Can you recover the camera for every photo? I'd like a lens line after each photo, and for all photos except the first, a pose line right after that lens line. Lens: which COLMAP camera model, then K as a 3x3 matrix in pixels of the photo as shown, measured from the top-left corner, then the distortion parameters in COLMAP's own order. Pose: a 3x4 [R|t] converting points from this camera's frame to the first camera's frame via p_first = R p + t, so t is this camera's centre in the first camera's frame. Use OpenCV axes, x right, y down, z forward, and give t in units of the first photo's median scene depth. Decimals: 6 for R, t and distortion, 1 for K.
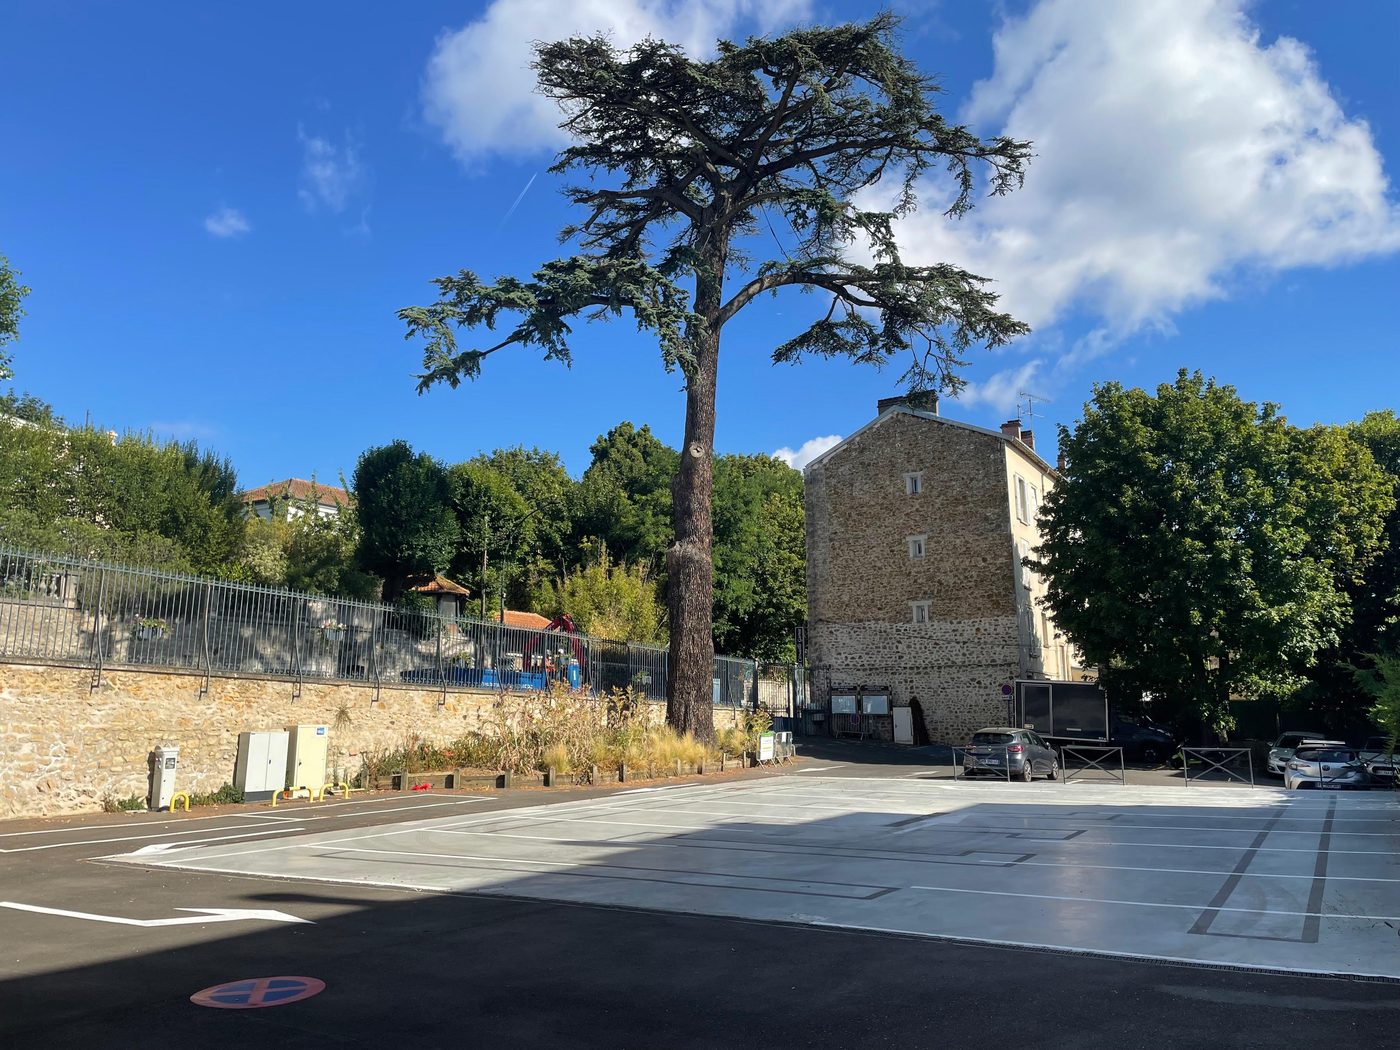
lens RADIAL K [[1073.9, 0, 700.0], [0, 1073.9, 525.0], [0, 0, 1]] dist [0.124211, -0.189634]
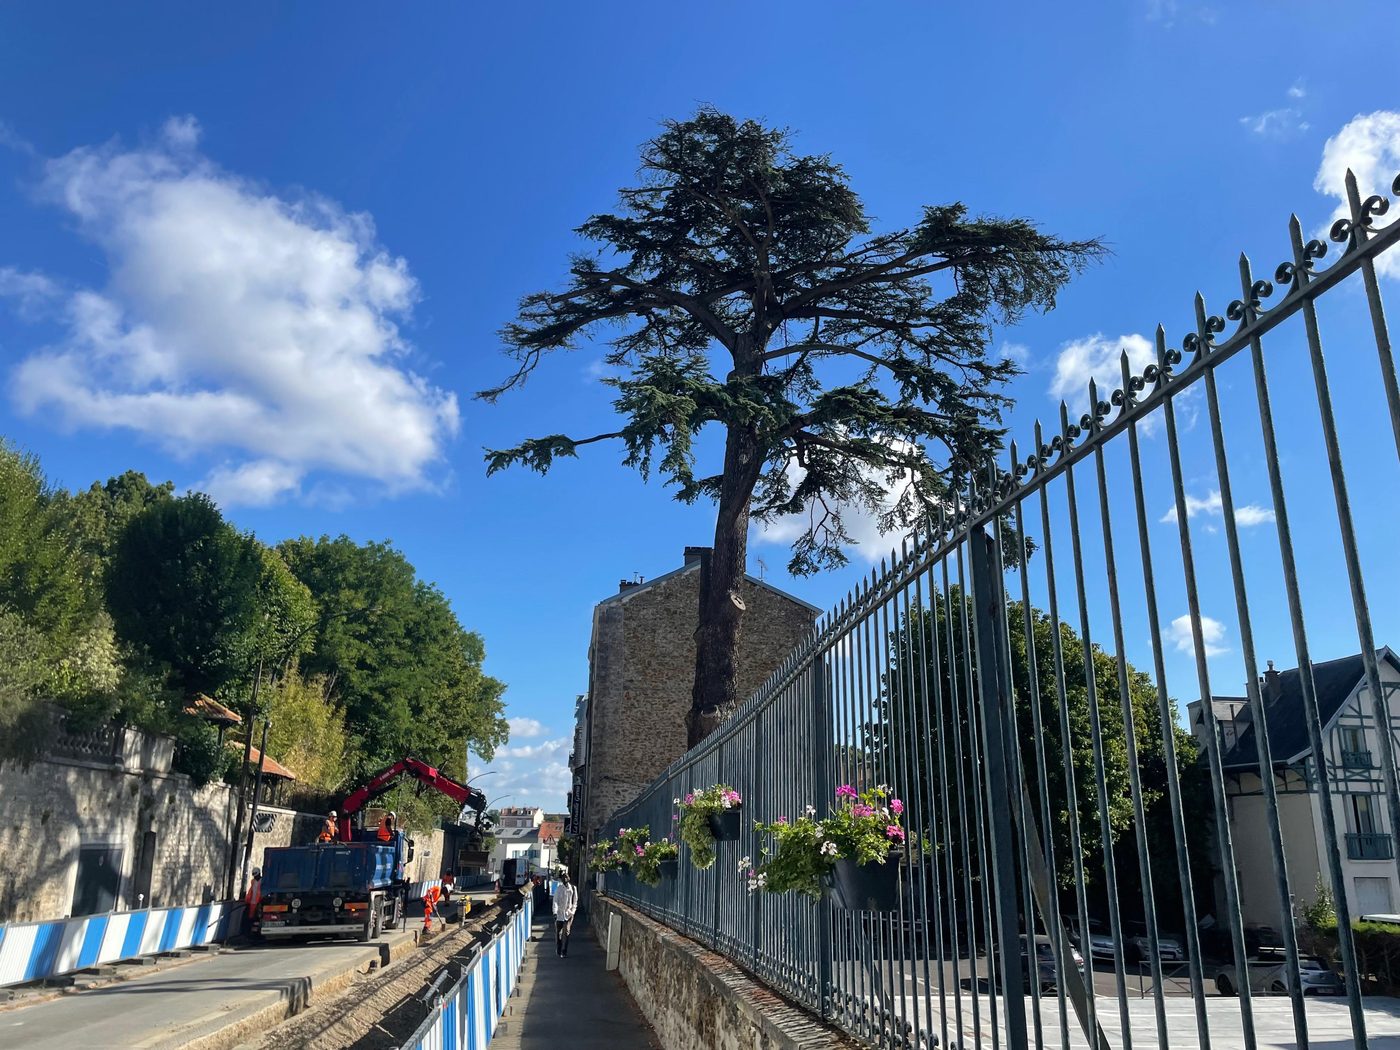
lens RADIAL K [[1073.9, 0, 700.0], [0, 1073.9, 525.0], [0, 0, 1]] dist [0.124211, -0.189634]
pose [[0.789366, 0.188402, 0.584300, -0.424907], [-0.131972, 0.981571, -0.138209, -0.004101], [-0.599571, 0.031987, 0.799682, 0.246303]]
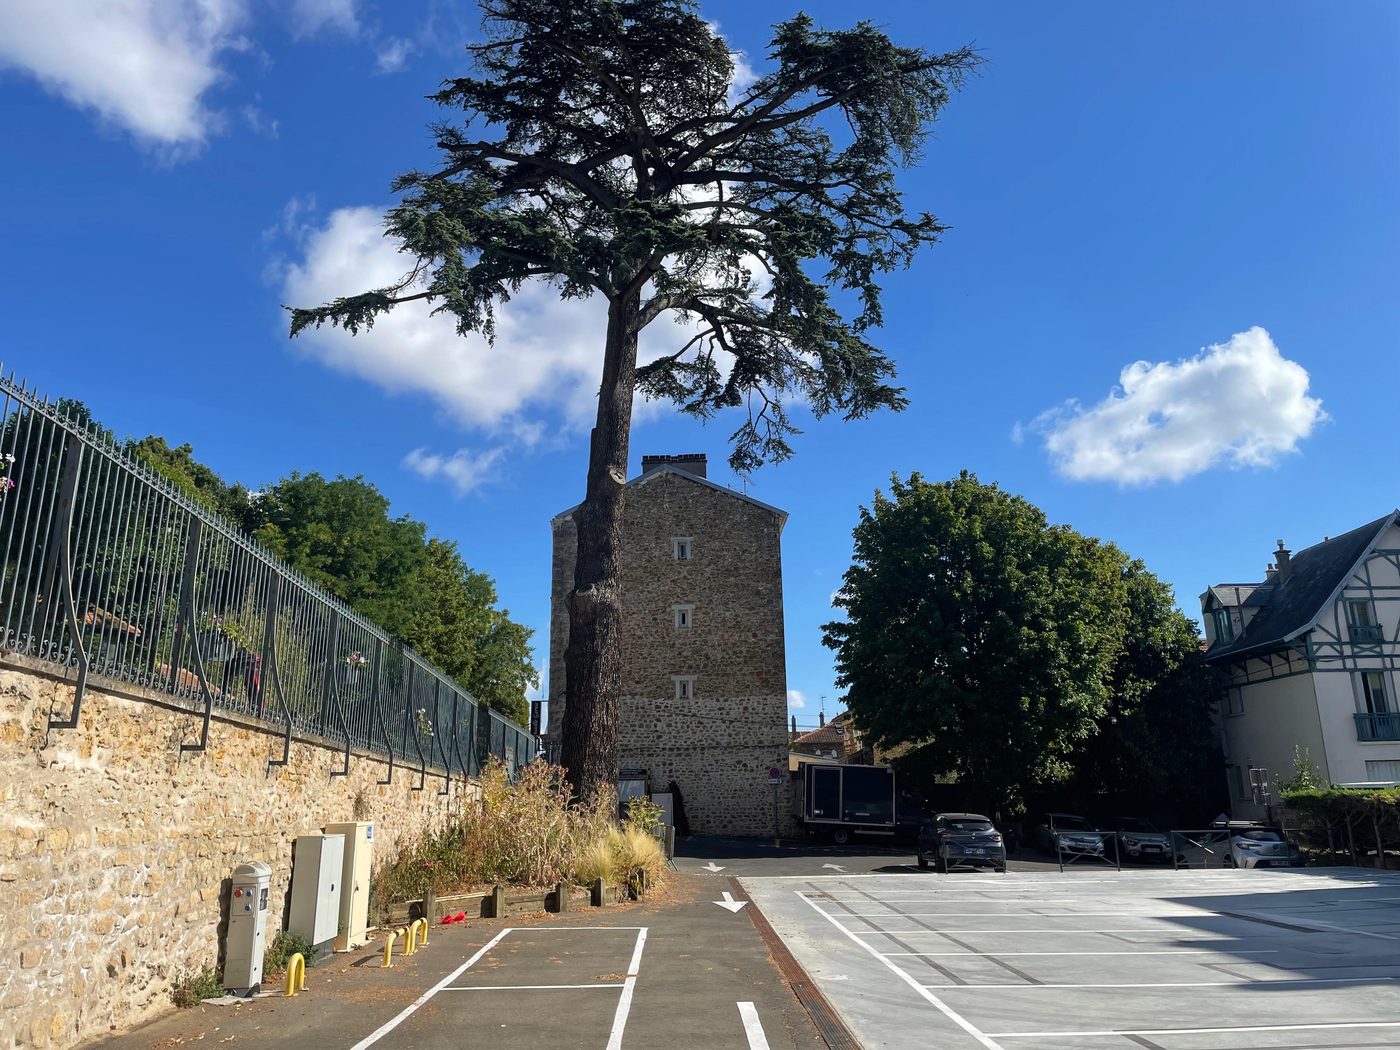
lens RADIAL K [[1075.6, 0, 710.9], [0, 1075.6, 517.8], [0, 0, 1]] dist [0.111091, -0.153735]
pose [[0.843687, 0.127730, 0.521419, -0.286419], [-0.083264, 0.990663, -0.107954, 0.035422], [-0.530339, 0.047664, 0.846445, 0.204251]]
